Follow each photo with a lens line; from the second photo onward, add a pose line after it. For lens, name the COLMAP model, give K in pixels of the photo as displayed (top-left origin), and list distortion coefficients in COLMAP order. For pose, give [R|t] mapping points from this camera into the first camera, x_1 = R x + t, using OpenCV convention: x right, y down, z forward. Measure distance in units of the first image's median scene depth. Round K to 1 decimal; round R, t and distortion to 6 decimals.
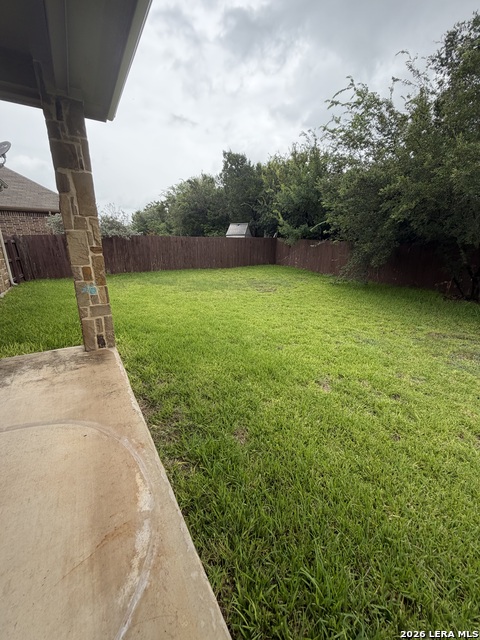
lens RADIAL K [[255.6, 0, 238.3], [0, 255.6, 321.2], [0, 0, 1]] dist [-0.002786, -0.002140]
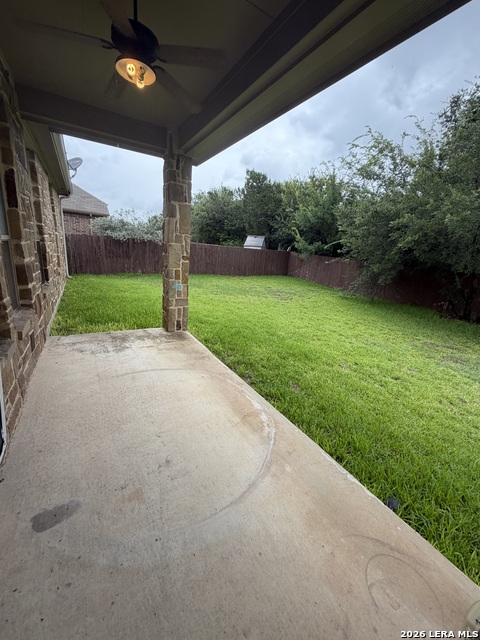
lens RADIAL K [[255.6, 0, 240.2], [0, 255.6, 318.9], [0, 0, 1]] dist [-0.002786, -0.002140]
pose [[0.997388, 0.072195, 0.002244, -0.125354], [-0.072054, 0.996647, -0.038762, 0.042124], [-0.005035, 0.038499, 0.999246, -0.191657]]
